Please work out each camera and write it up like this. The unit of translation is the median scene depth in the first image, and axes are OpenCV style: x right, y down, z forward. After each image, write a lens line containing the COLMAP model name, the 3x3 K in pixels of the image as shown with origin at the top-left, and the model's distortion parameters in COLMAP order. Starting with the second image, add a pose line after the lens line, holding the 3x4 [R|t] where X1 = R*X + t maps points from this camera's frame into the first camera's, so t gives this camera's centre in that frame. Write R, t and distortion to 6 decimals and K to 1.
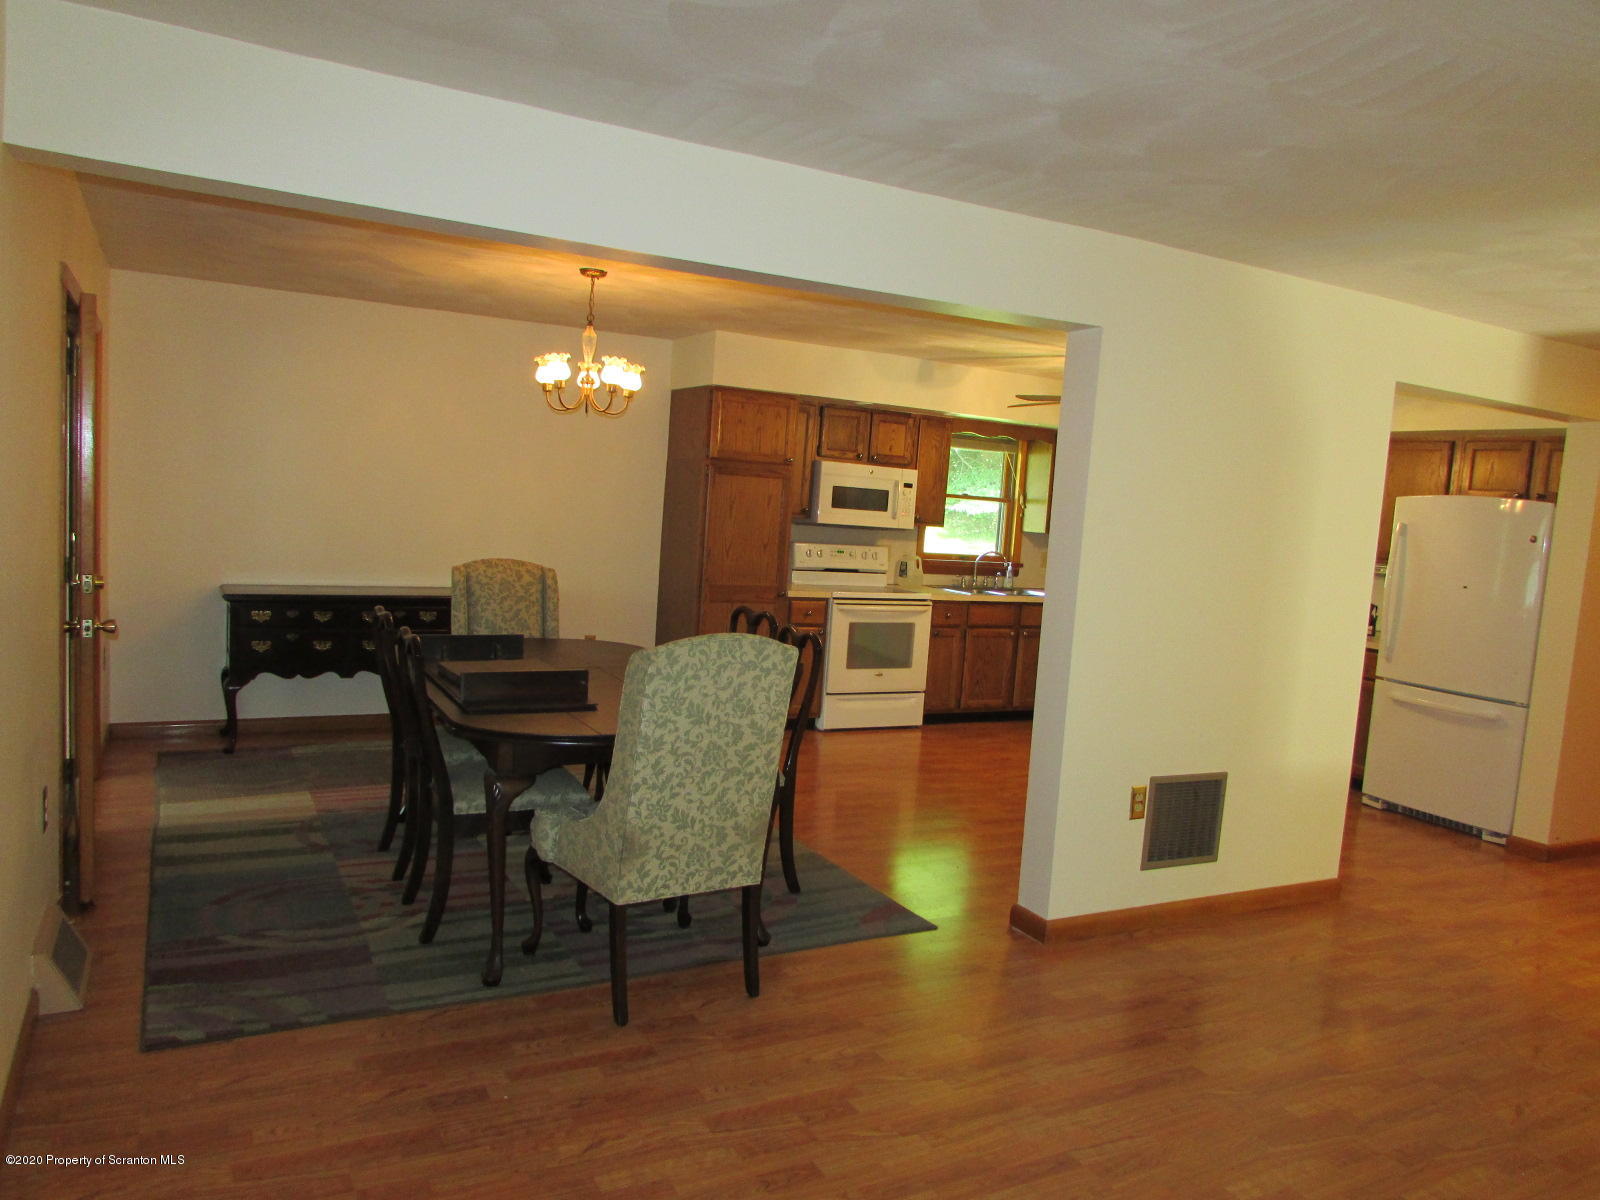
lens RADIAL K [[1134.2, 0, 800.6], [0, 1134.2, 598.4], [0, 0, 1]] dist [-0.007610, -0.001670]
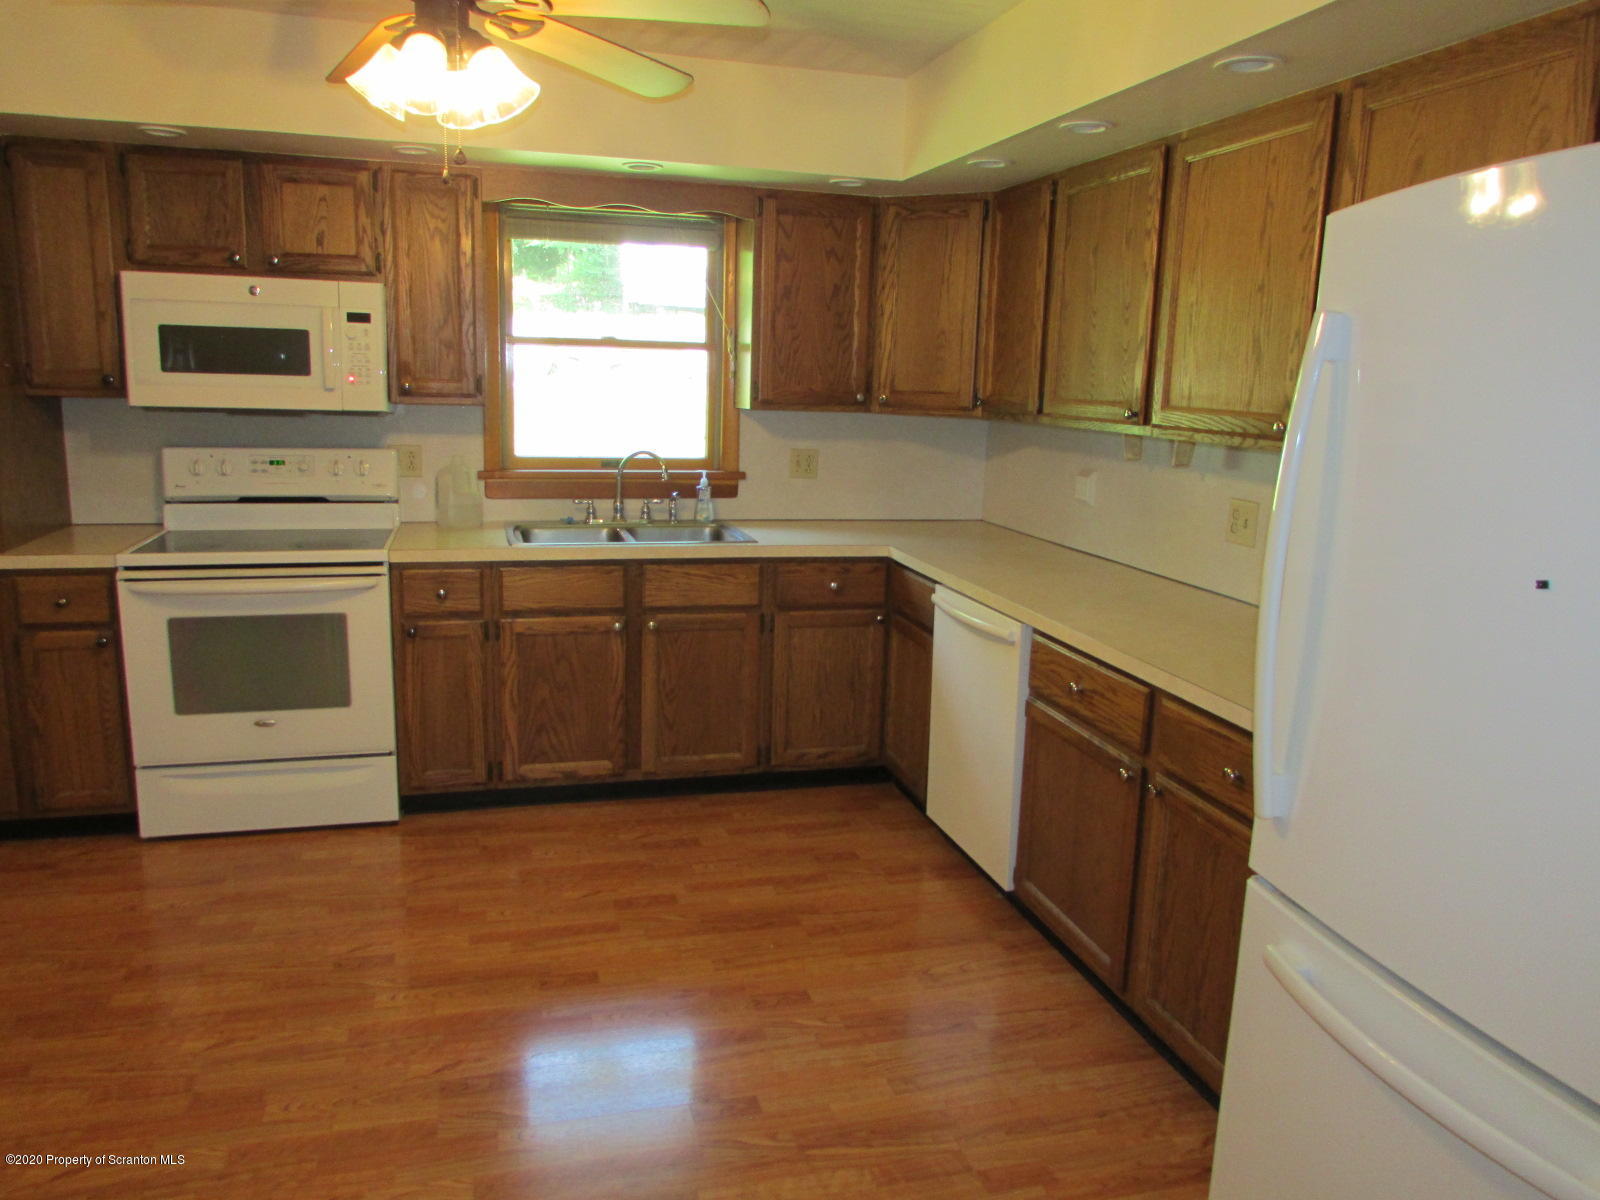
lens RADIAL K [[1134.2, 0, 795.8], [0, 1134.2, 603.6], [0, 0, 1]] dist [-0.007610, -0.001670]
pose [[0.970891, 0.001920, -0.239516, 0.385064], [0.021229, 0.995343, 0.094033, -0.021861], [0.238581, -0.096380, 0.966328, 0.580071]]
